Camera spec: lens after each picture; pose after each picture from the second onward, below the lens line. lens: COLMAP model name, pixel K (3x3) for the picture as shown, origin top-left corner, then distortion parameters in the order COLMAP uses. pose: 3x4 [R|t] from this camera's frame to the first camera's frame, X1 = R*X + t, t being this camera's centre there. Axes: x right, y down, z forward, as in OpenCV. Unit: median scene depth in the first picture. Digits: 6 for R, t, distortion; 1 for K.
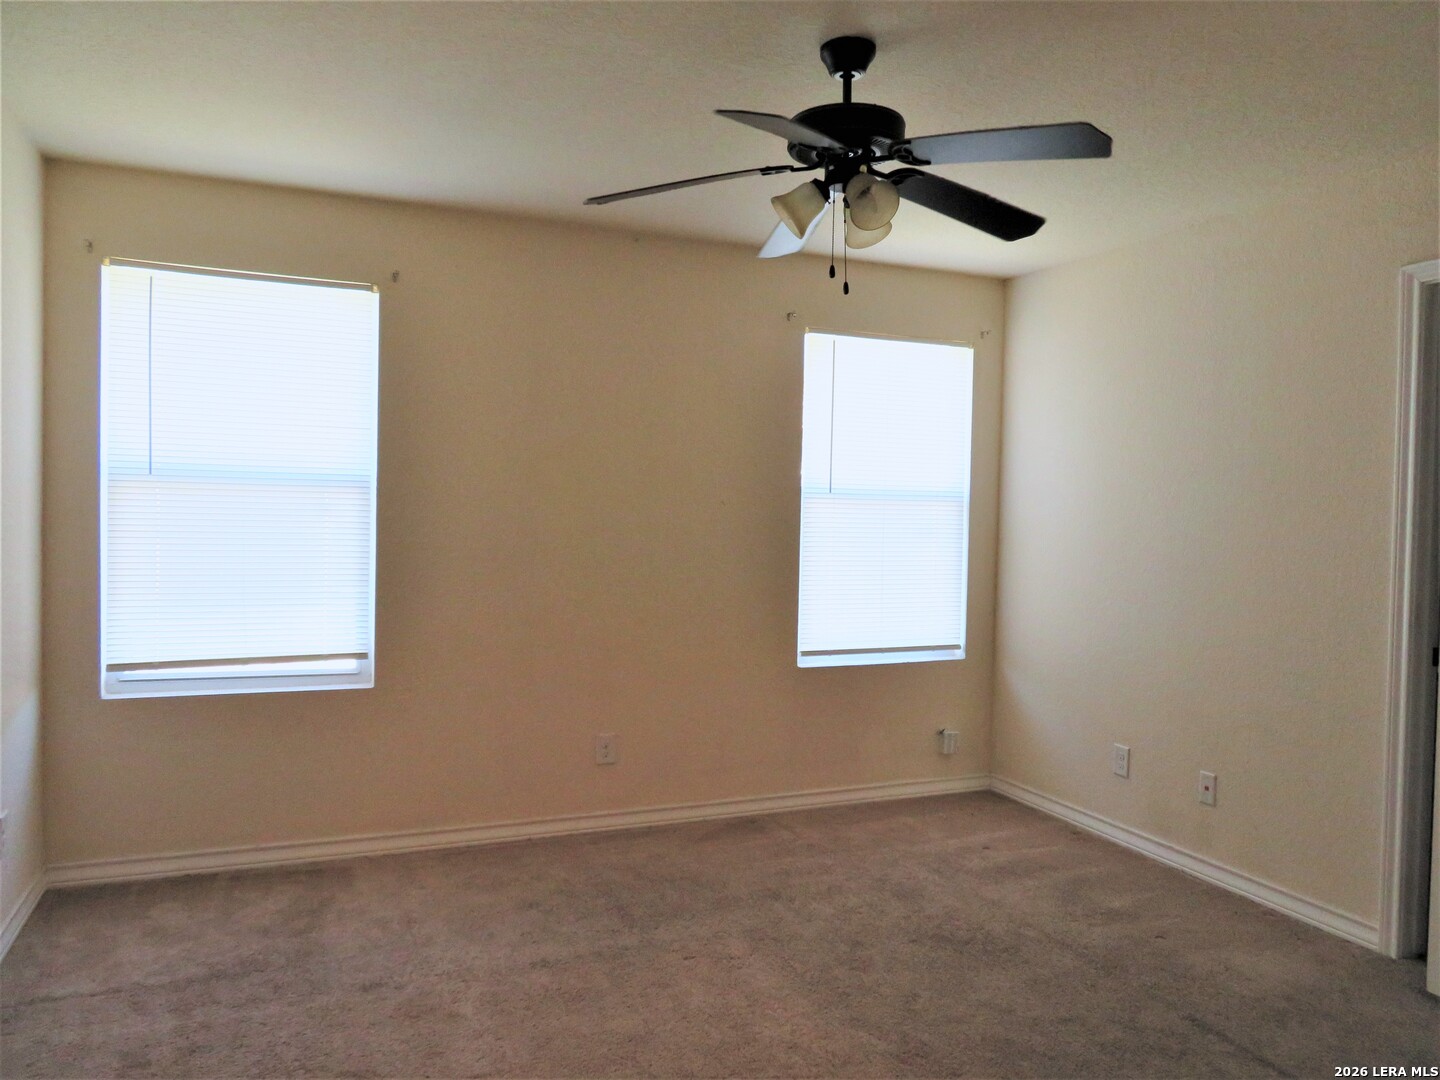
lens RADIAL K [[1005.0, 0, 744.4], [0, 1005.0, 545.1], [0, 0, 1]] dist [-0.006757, 0.006857]
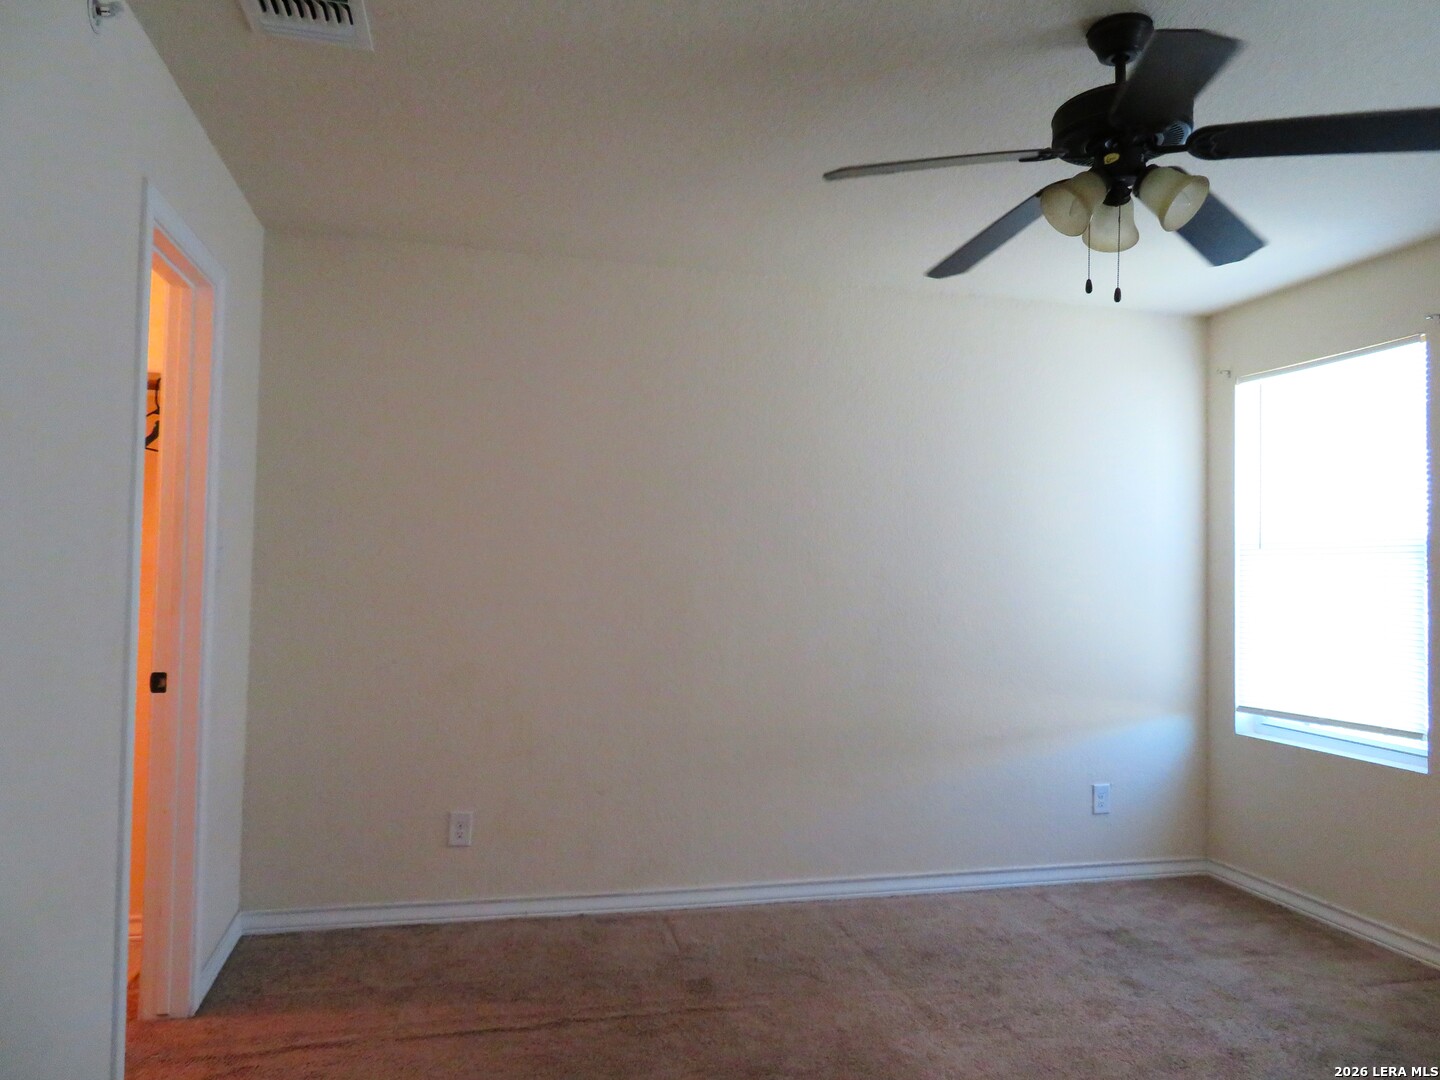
lens RADIAL K [[1042.7, 0, 715.7], [0, 1042.7, 538.2], [0, 0, 1]] dist [-0.003106, 0.004811]
pose [[-0.152735, -0.062581, -0.986284, 0.672129], [-0.054036, 0.997029, -0.054895, 0.018106], [0.986789, 0.044911, -0.155662, 0.515064]]
